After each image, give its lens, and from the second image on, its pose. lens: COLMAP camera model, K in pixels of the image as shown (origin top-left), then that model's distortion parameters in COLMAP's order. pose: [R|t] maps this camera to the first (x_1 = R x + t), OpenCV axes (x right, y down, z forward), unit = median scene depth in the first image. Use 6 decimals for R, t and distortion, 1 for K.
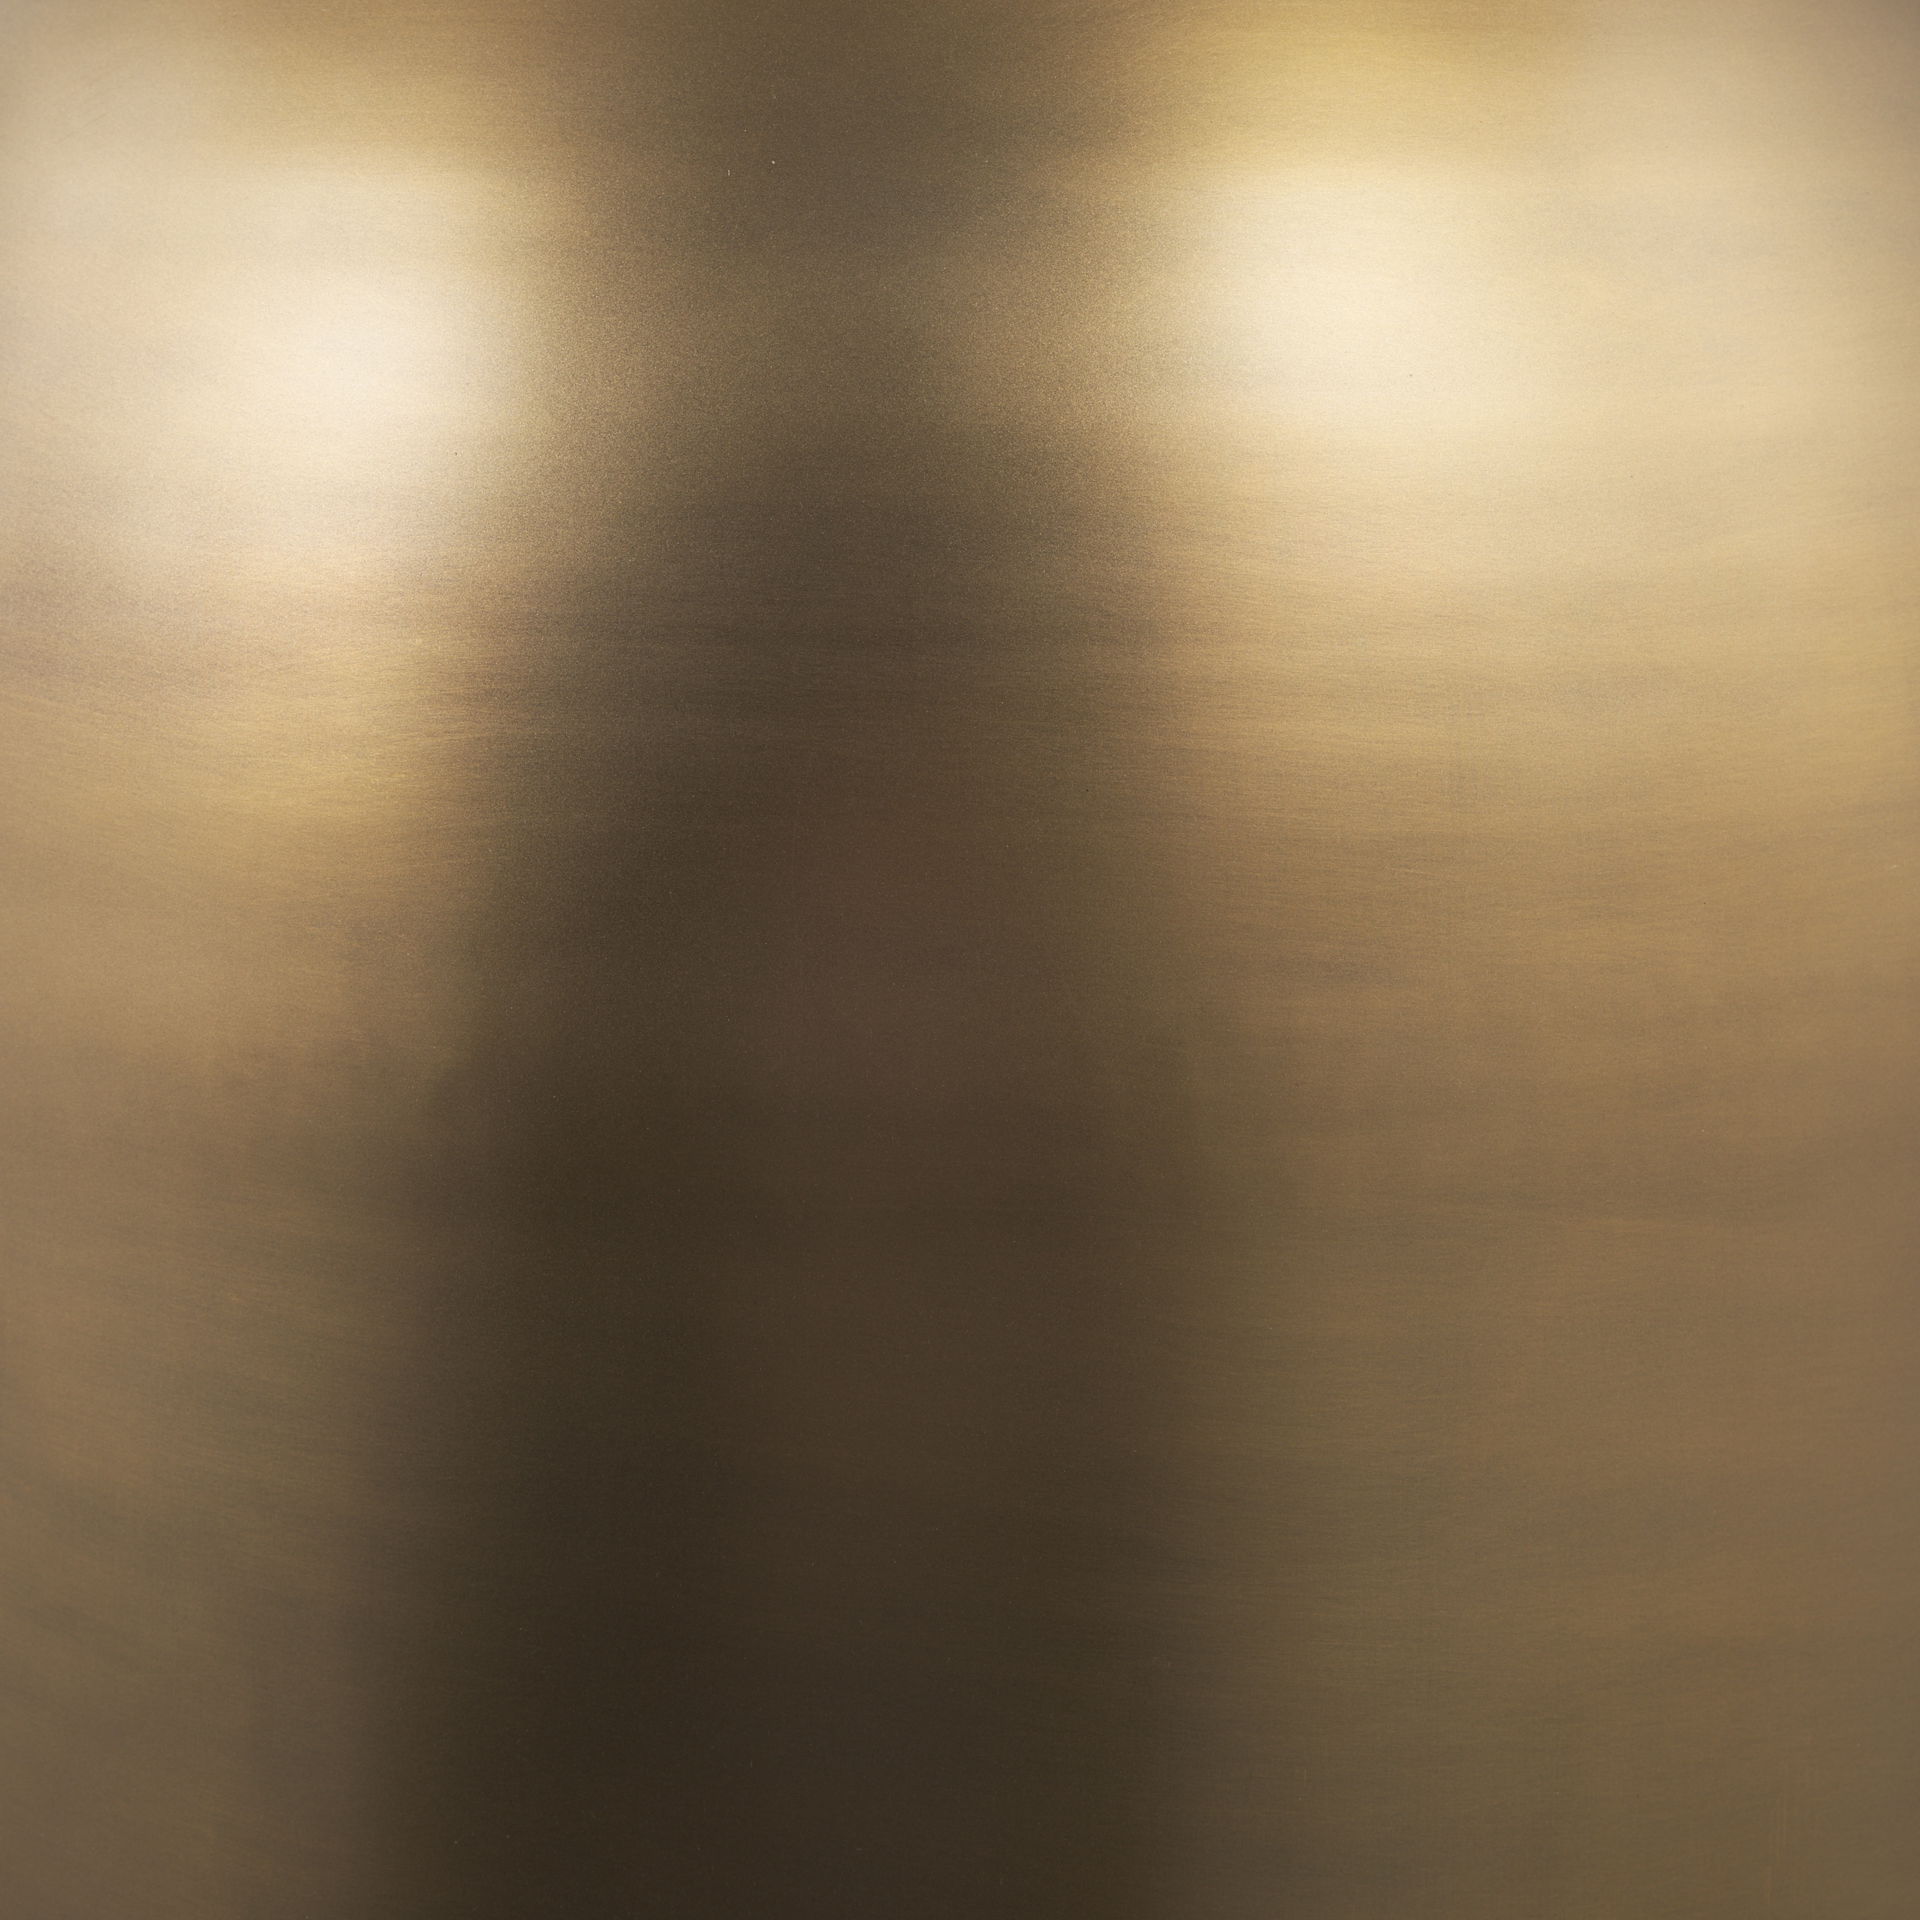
lens RADIAL K [[4528.4, 0, 966.7], [0, 4528.4, 949.6], [0, 0, 1]] dist [0.224616, 0.000000]
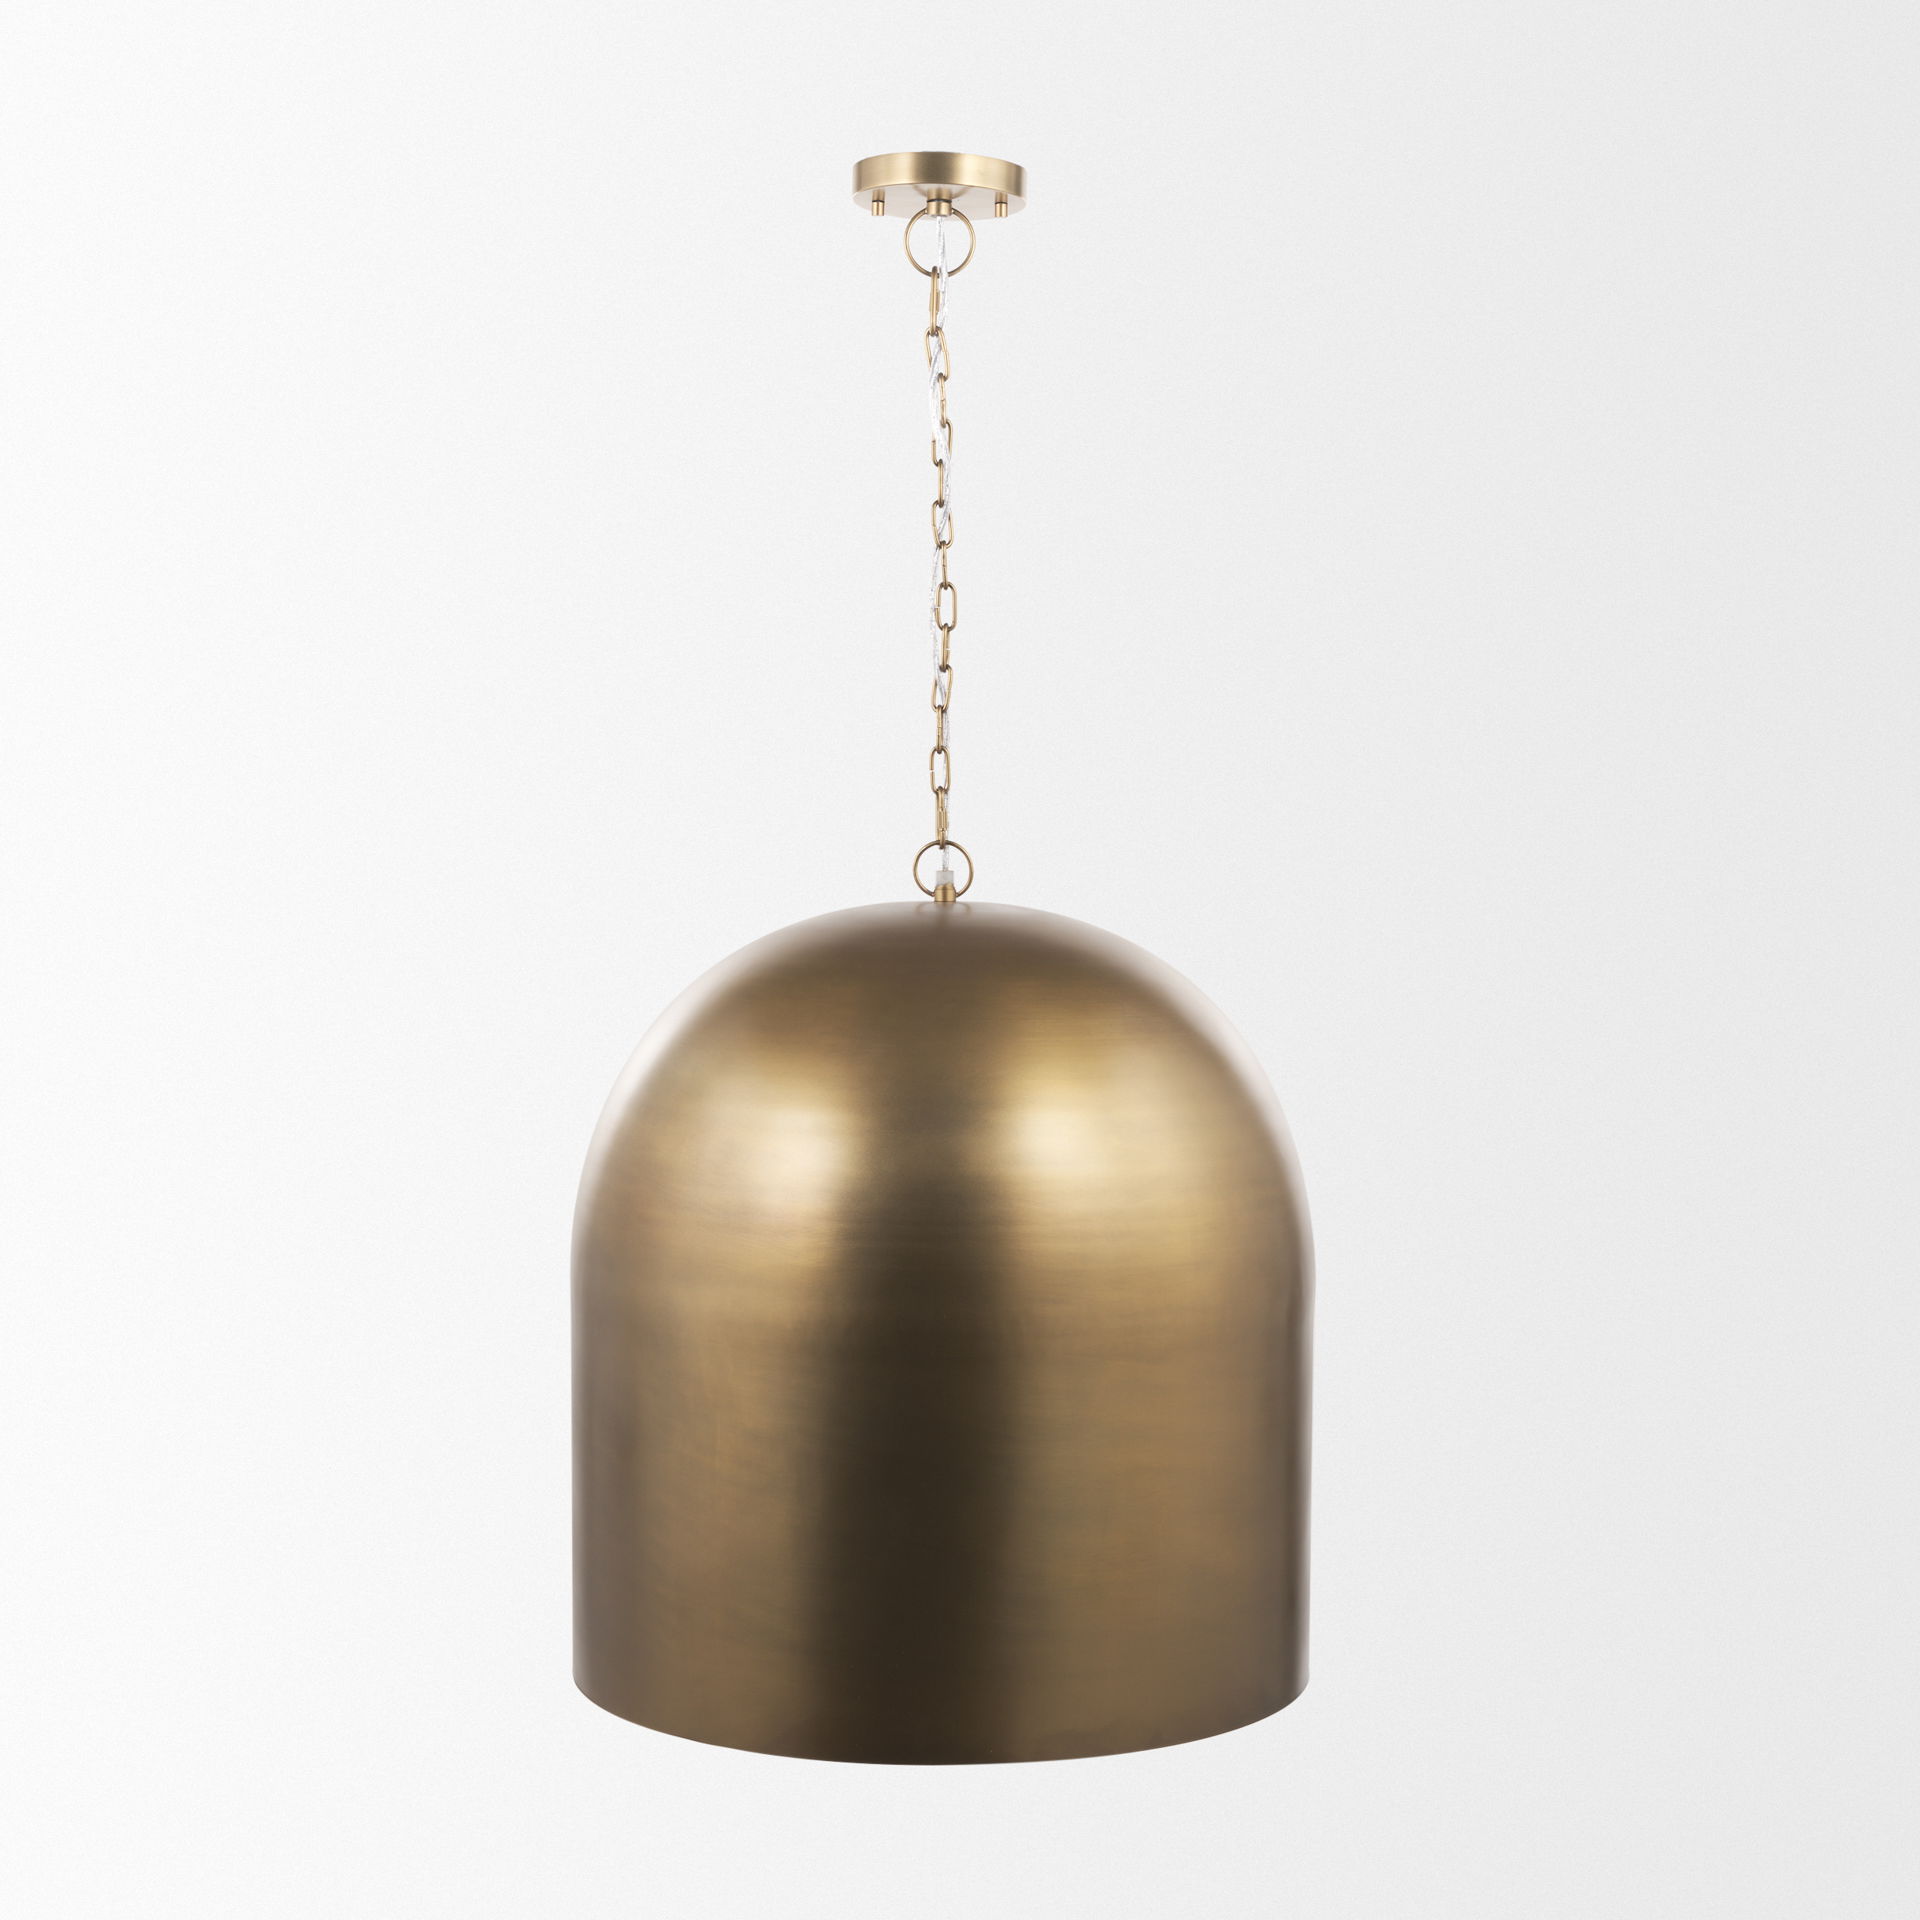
lens RADIAL K [[4528.4, 0, 975.2], [0, 4528.4, 954.2], [0, 0, 1]] dist [0.224616, 0.000000]
pose [[0.998116, 0.006169, 0.061042, -0.257453], [0.001005, 0.993154, -0.116811, 0.179158], [-0.061345, 0.116652, 0.991276, -3.280921]]
